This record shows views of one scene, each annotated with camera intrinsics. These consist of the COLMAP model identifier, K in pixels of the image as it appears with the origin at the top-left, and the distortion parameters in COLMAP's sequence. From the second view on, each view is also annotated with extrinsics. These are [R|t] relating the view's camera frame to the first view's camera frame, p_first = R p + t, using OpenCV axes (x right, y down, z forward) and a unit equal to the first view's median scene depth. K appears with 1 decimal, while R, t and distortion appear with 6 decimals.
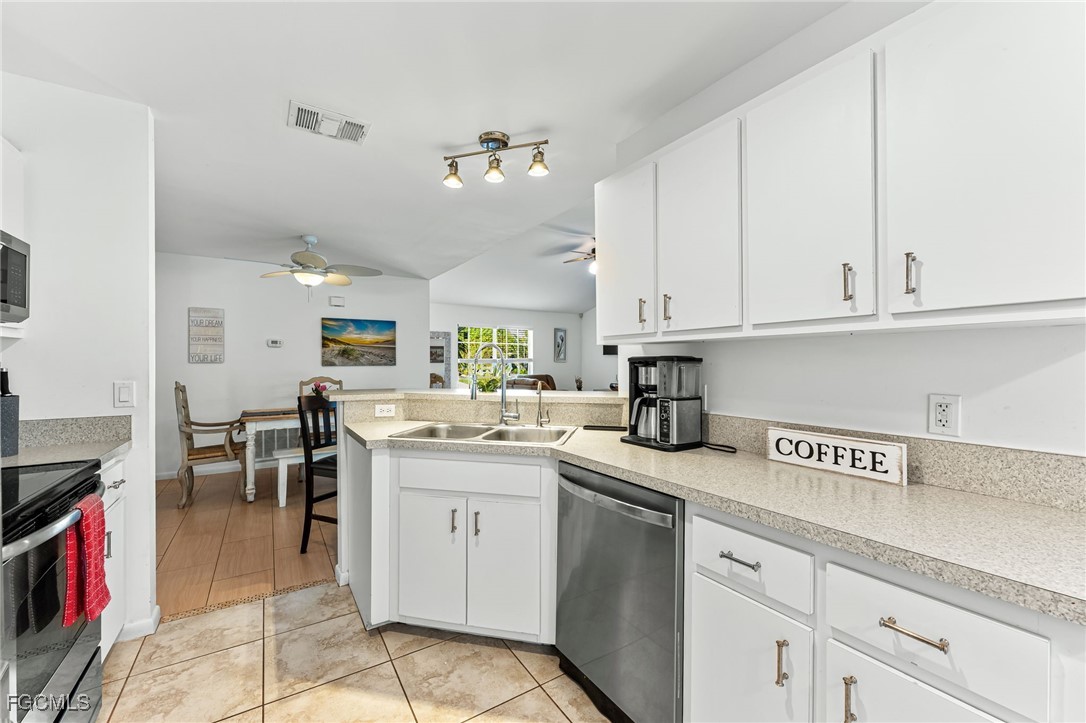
lens RADIAL K [[434.9, 0, 540.2], [0, 434.9, 362.7], [0, 0, 1]] dist [-0.001054, 0.000214]
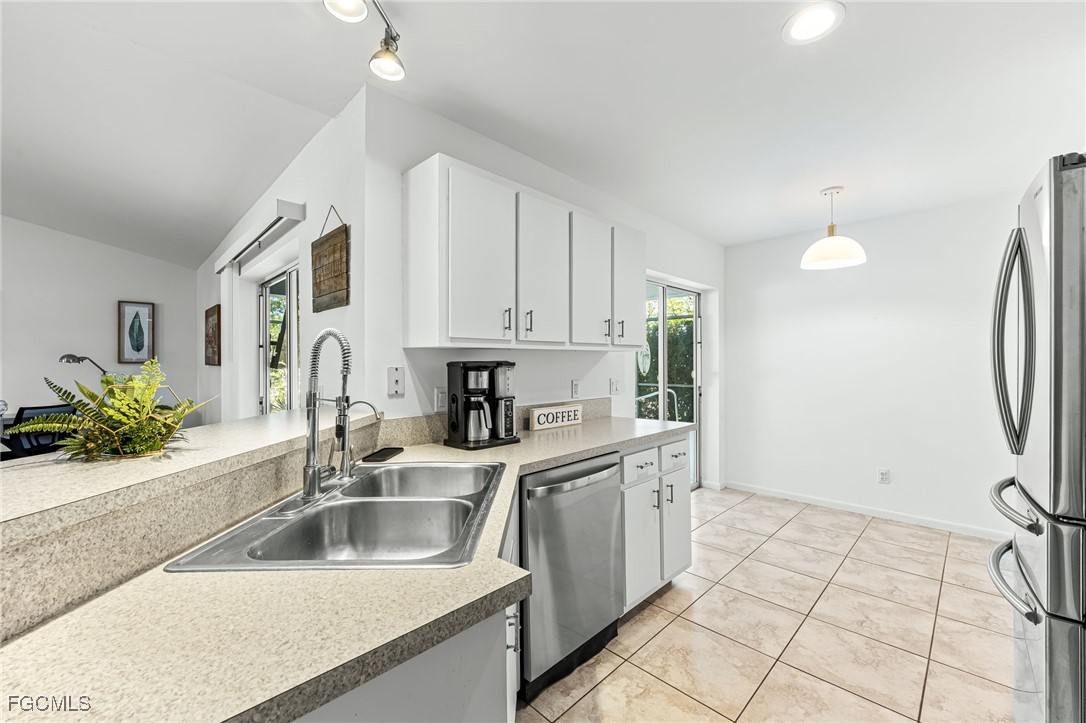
lens RADIAL K [[434.9, 0, 541.9], [0, 434.9, 362.5], [0, 0, 1]] dist [-0.001054, 0.000214]
pose [[-0.213008, 0.002980, 0.977046, -0.396265], [0.007134, 0.999973, -0.001494, -0.004065], [-0.977024, 0.006652, -0.213024, 0.540989]]
